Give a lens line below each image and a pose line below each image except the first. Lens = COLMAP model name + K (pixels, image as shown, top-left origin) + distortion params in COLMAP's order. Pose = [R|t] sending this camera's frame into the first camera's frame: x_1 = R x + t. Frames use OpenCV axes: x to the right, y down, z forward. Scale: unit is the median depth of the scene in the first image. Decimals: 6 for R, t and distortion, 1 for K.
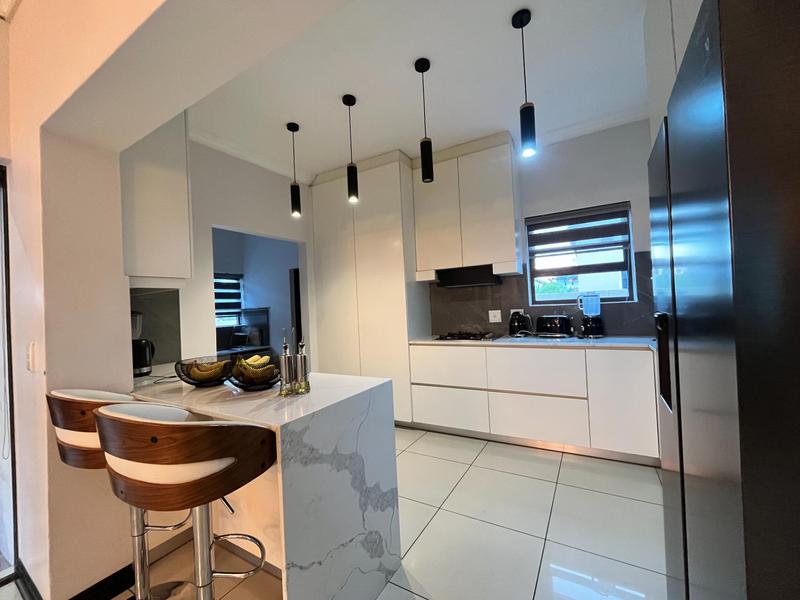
lens RADIAL K [[325.2, 0, 406.0], [0, 325.2, 300.2], [0, 0, 1]] dist [-0.002158, 0.000042]
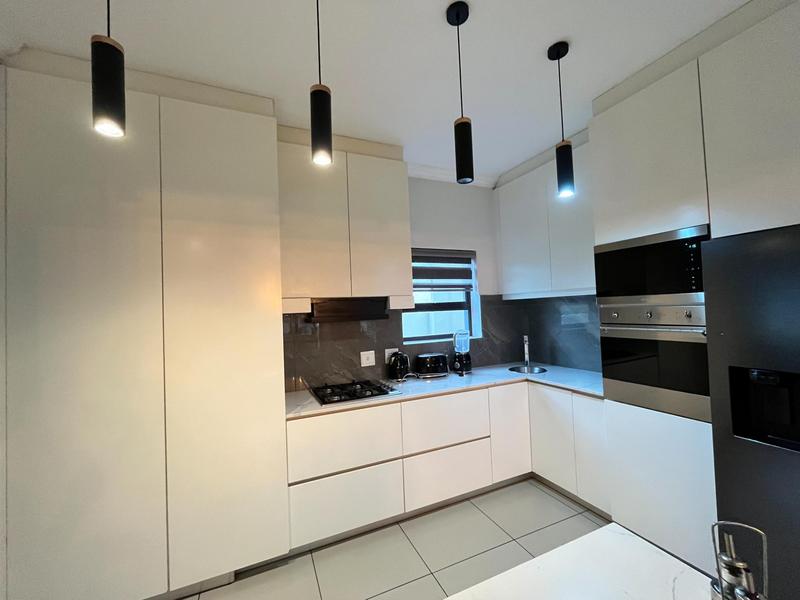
lens RADIAL K [[325.2, 0, 406.0], [0, 325.2, 300.2], [0, 0, 1]] dist [-0.002158, 0.000042]
pose [[0.599308, 0.055641, 0.798583, -0.351709], [-0.000539, 0.997609, -0.069103, -0.043361], [-0.800518, 0.040984, 0.597905, 0.453534]]
